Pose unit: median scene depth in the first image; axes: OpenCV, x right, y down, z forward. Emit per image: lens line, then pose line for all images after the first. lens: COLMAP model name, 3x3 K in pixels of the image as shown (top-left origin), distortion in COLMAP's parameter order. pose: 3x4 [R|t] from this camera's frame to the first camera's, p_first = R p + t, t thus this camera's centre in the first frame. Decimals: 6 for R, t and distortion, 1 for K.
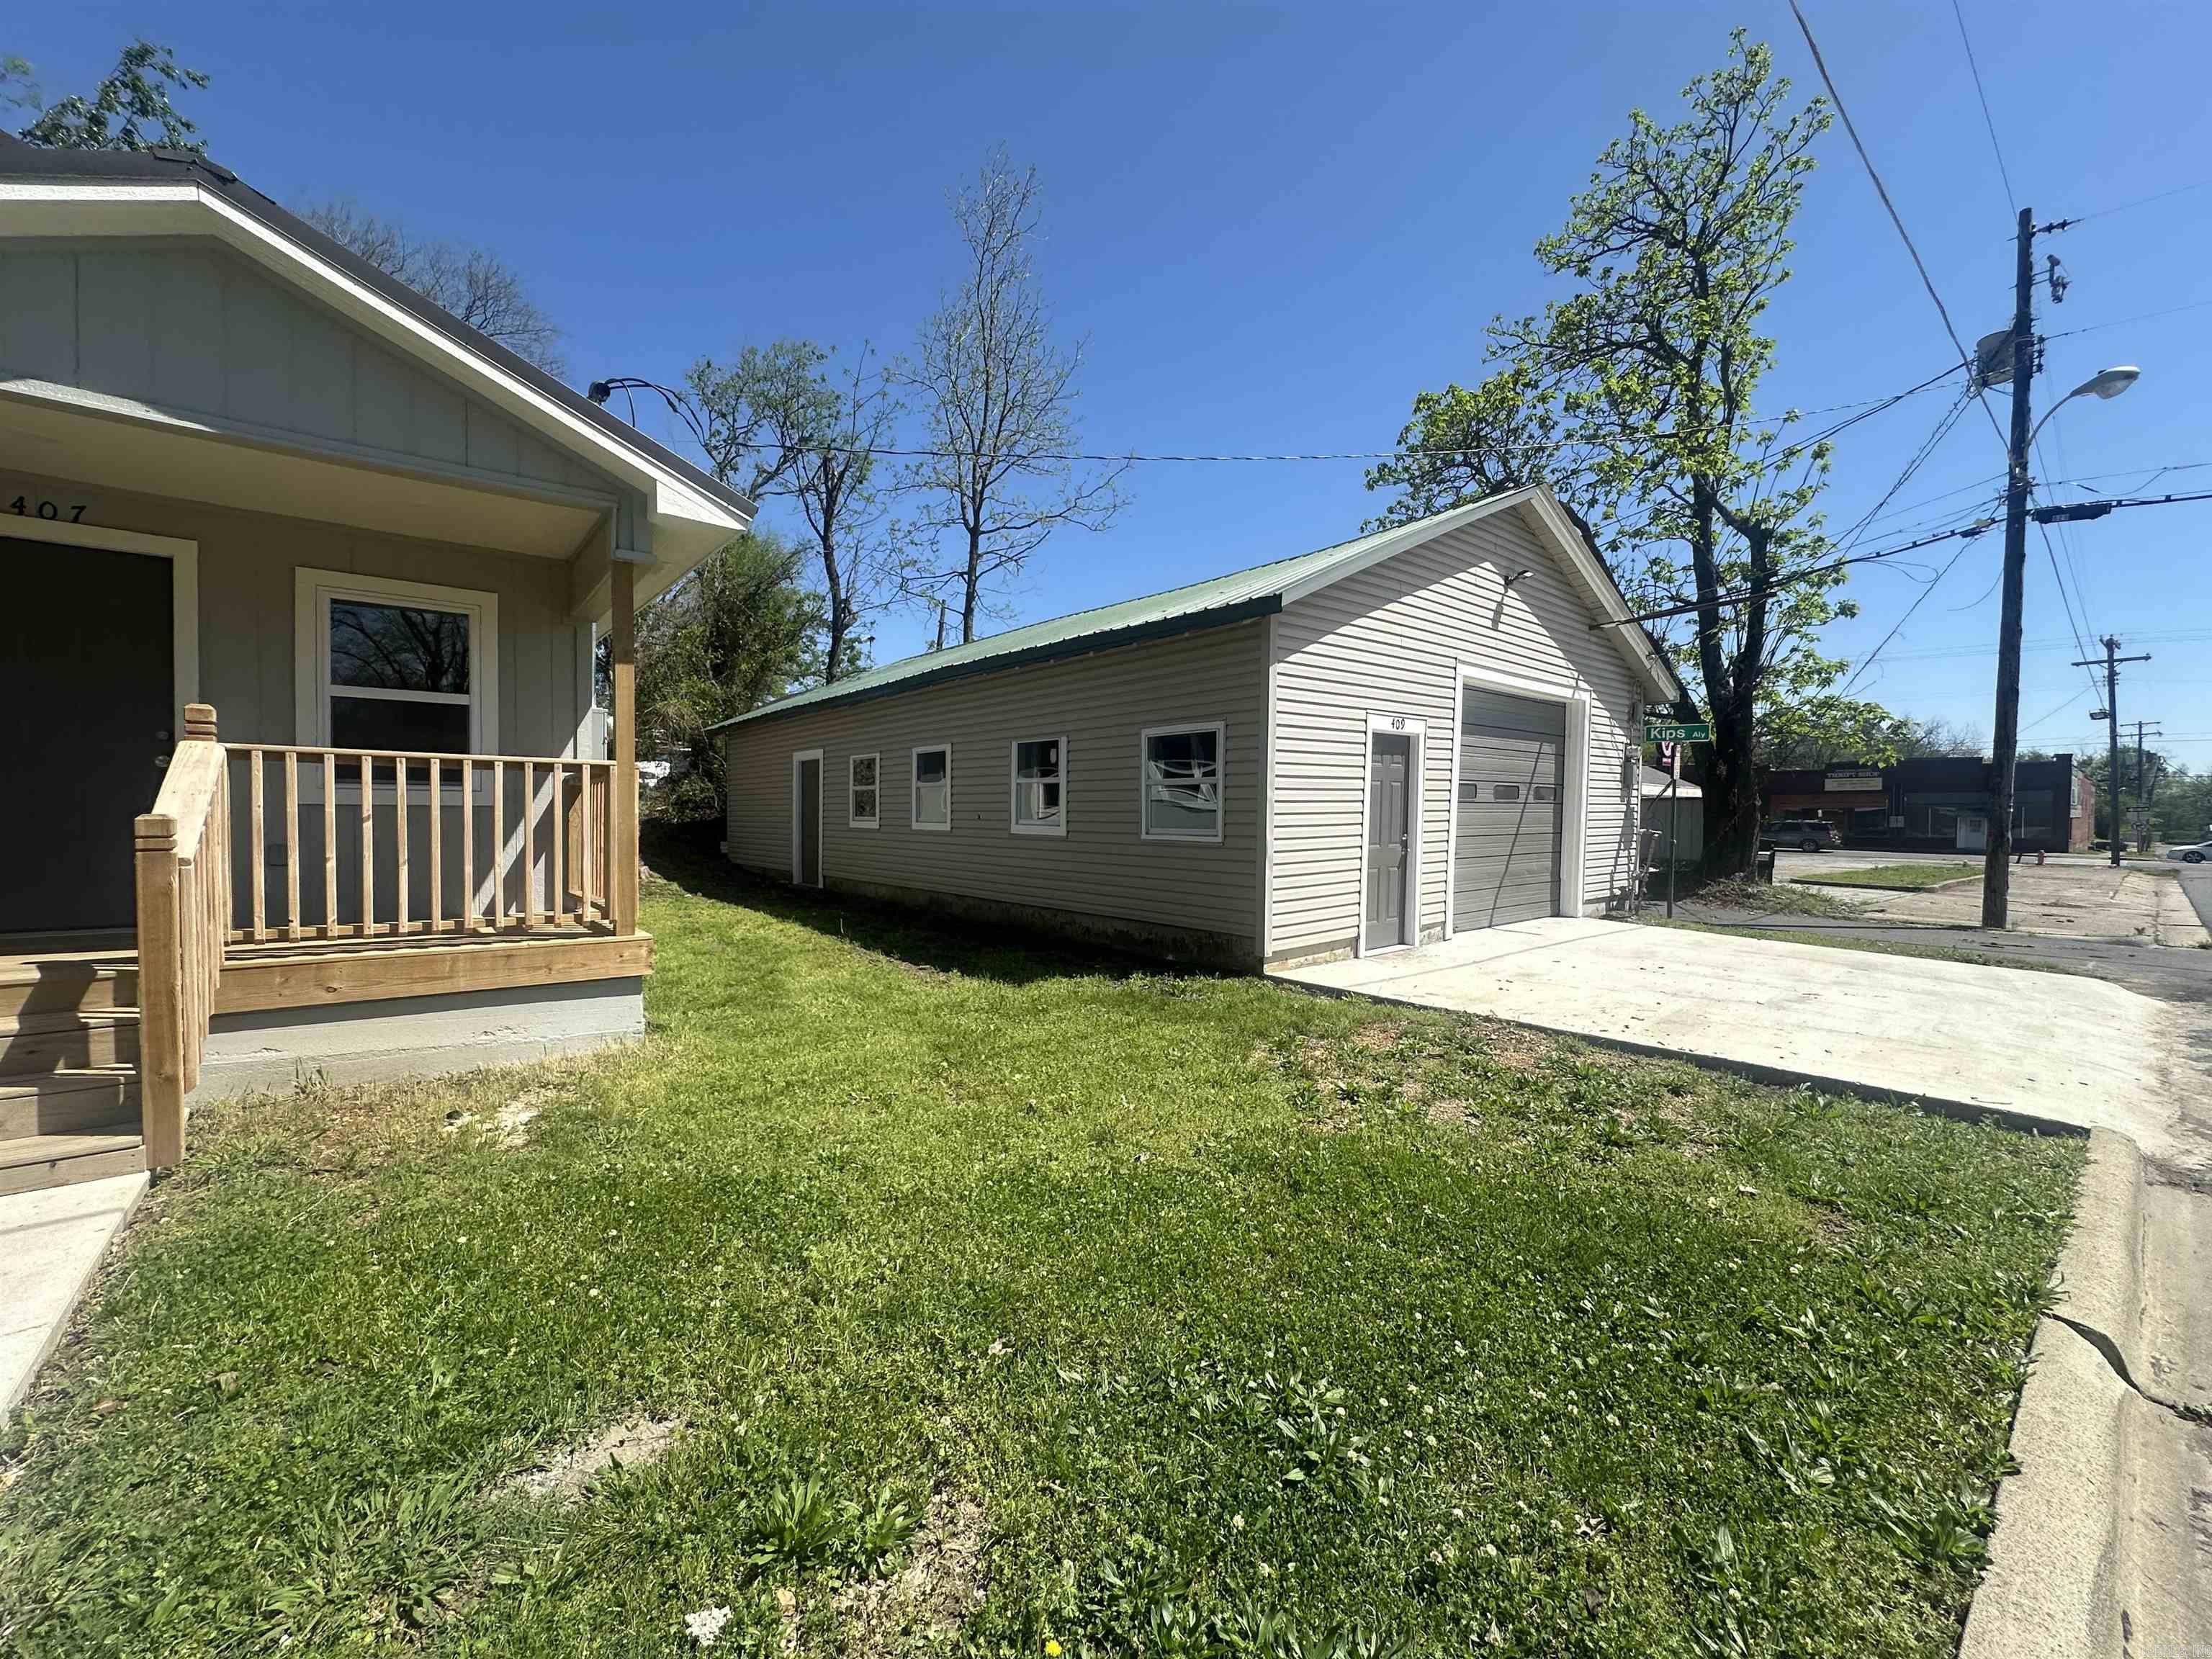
lens RADIAL K [[878.3, 0, 1103.5], [0, 878.3, 834.4], [0, 0, 1]] dist [-0.003448, 0.000578]
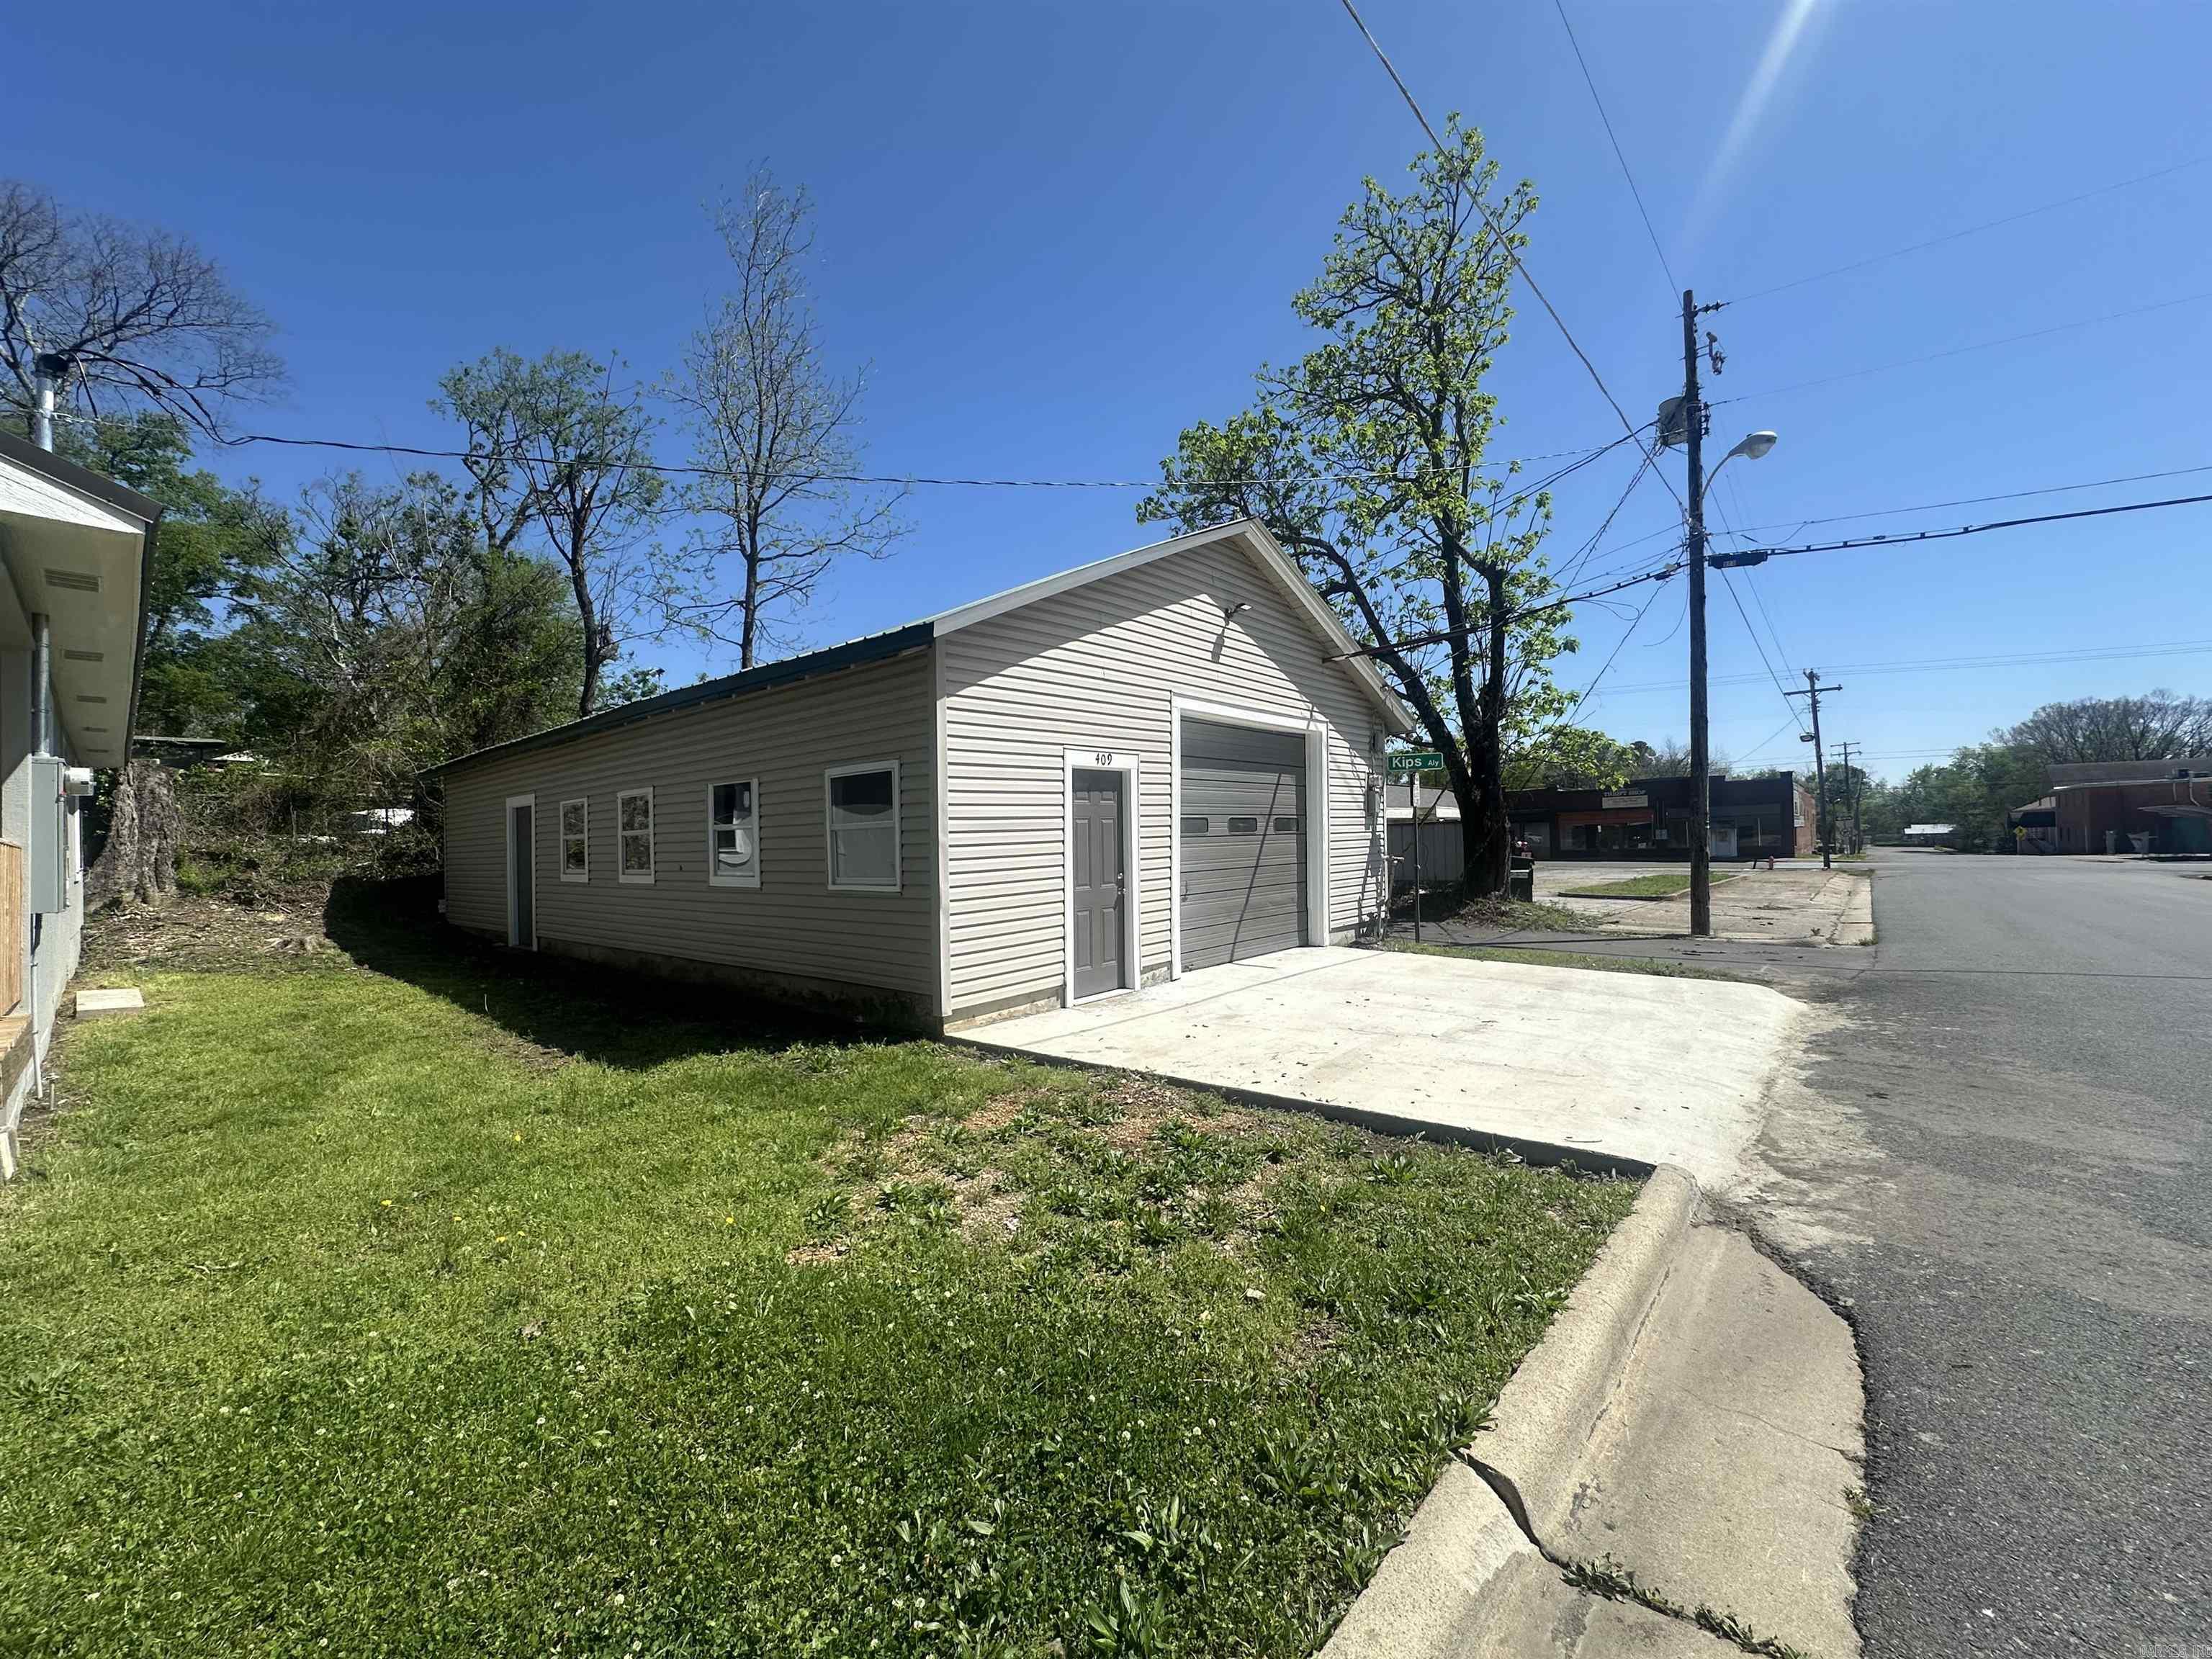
lens RADIAL K [[878.3, 0, 1104.2], [0, 878.3, 835.5], [0, 0, 1]] dist [-0.003448, 0.000578]
pose [[0.986903, -0.028744, 0.158732, 0.158734], [0.034250, 0.998899, -0.032061, -0.010327], [-0.157635, 0.037077, 0.986801, 0.048866]]
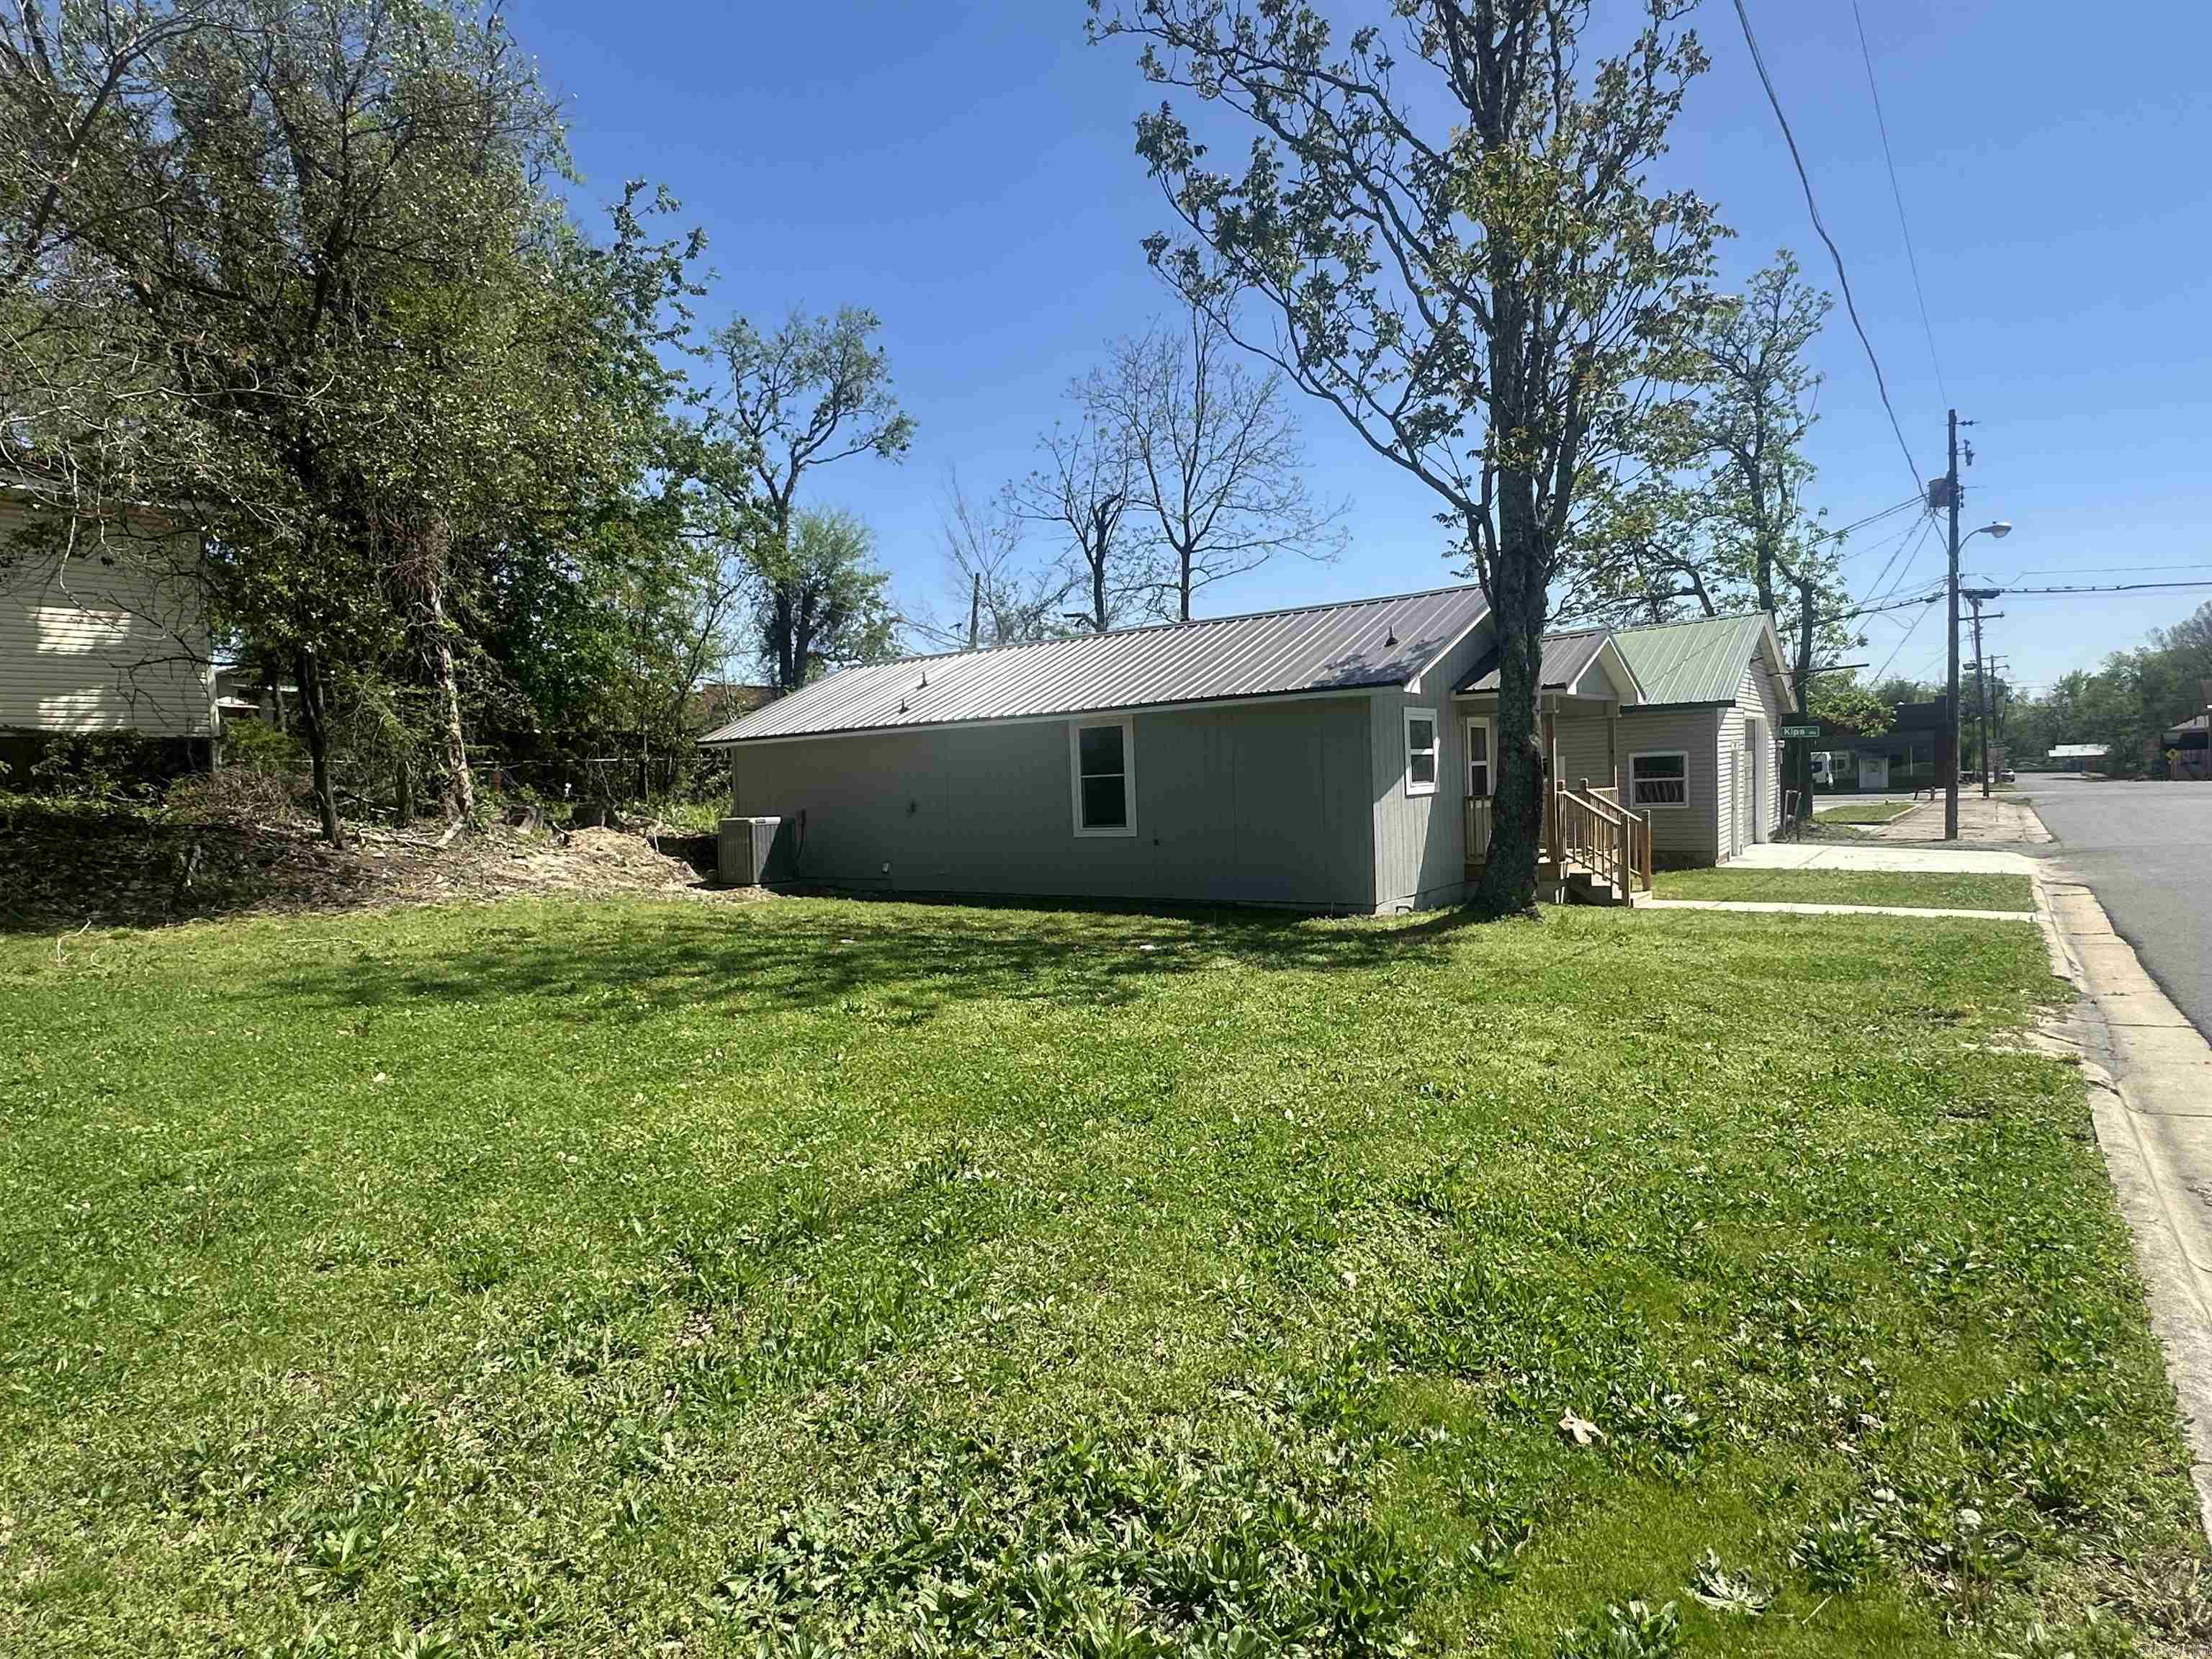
lens RADIAL K [[1244.3, 0, 1101.3], [0, 1244.3, 833.9], [0, 0, 1]] dist [-0.004554, 0.003188]
pose [[0.967572, -0.055980, 0.246314, -1.550041], [0.052111, 0.998394, 0.022203, -0.054072], [-0.247162, -0.008647, 0.968936, -1.222403]]
